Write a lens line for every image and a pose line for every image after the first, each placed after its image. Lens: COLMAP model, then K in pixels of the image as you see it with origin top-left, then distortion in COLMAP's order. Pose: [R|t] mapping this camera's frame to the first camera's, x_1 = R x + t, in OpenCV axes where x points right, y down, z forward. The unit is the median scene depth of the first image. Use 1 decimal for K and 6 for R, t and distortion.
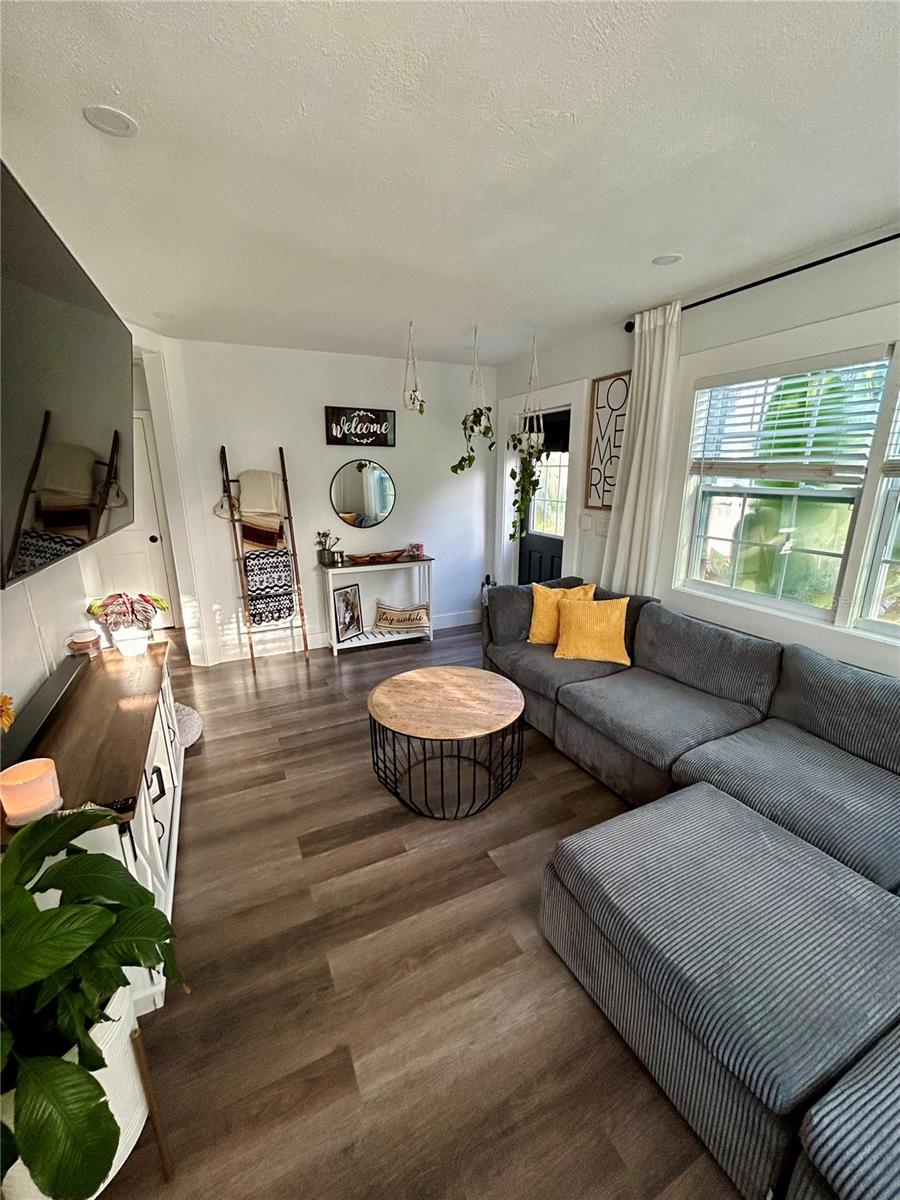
lens RADIAL K [[481.0, 0, 447.1], [0, 481.0, 600.3], [0, 0, 1]] dist [-0.001381, 0.000556]
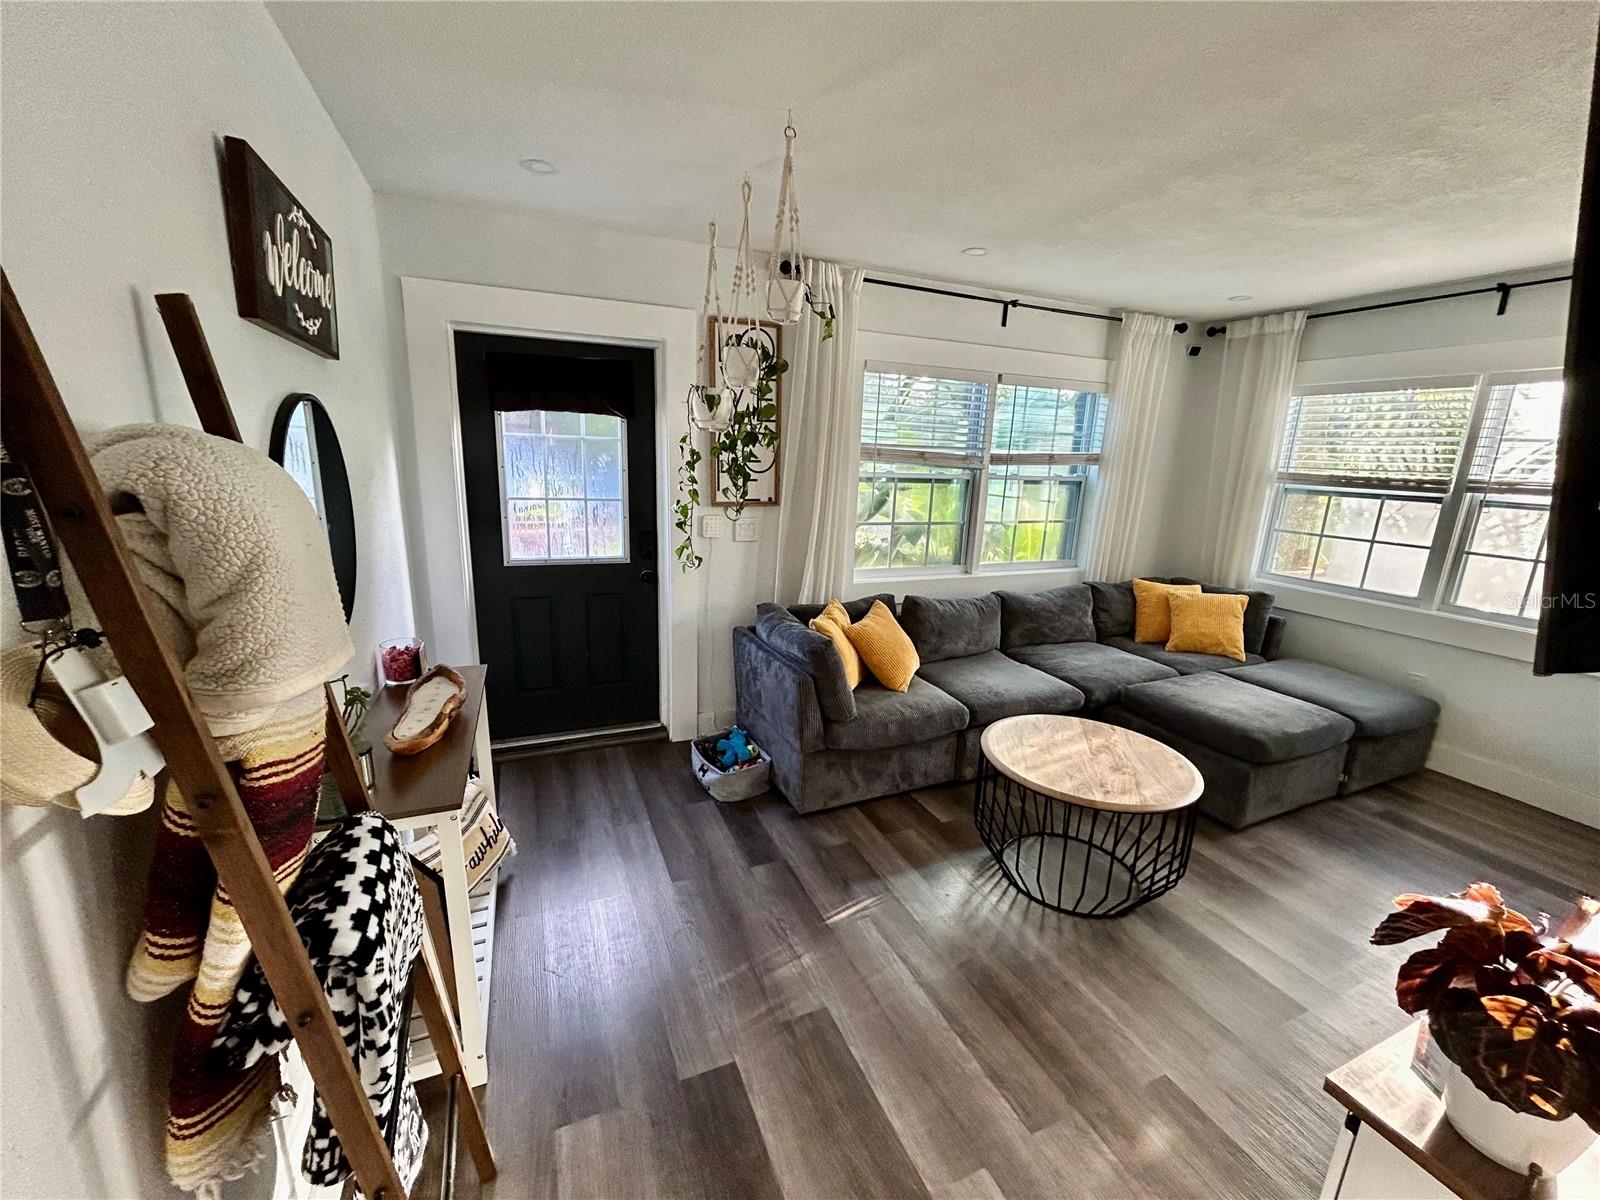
lens RADIAL K [[641.3, 0, 798.2], [0, 641.3, 602.6], [0, 0, 1]] dist [-0.001381, 0.000556]
pose [[0.038843, -0.225171, 0.973545, -0.596048], [0.226553, 0.950893, 0.210893, -0.218949], [-0.973224, 0.212367, 0.087948, 0.811133]]
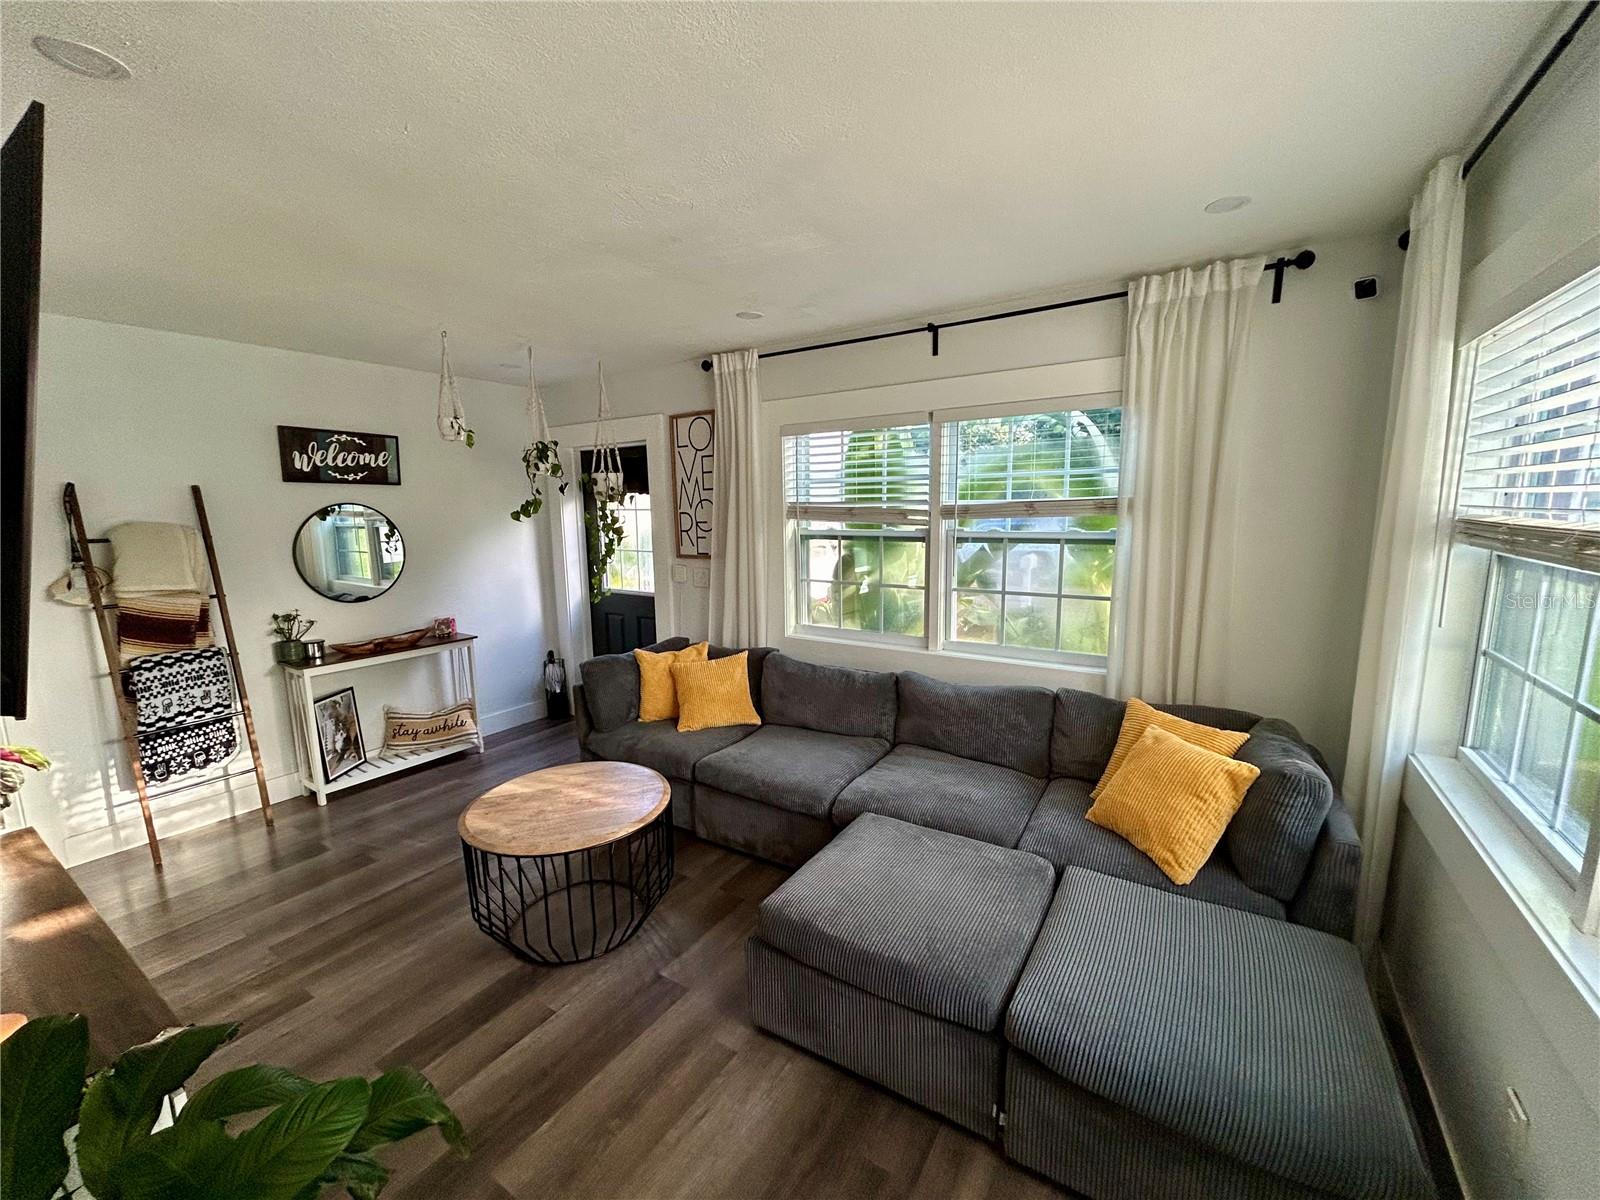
lens RADIAL K [[641.3, 0, 798.0], [0, 641.3, 602.7], [0, 0, 1]] dist [-0.001381, 0.000556]
pose [[0.855629, -0.084143, 0.510704, -0.118734], [0.144507, 0.986297, -0.079604, 0.011110], [-0.497008, 0.141912, 0.856063, -0.078856]]
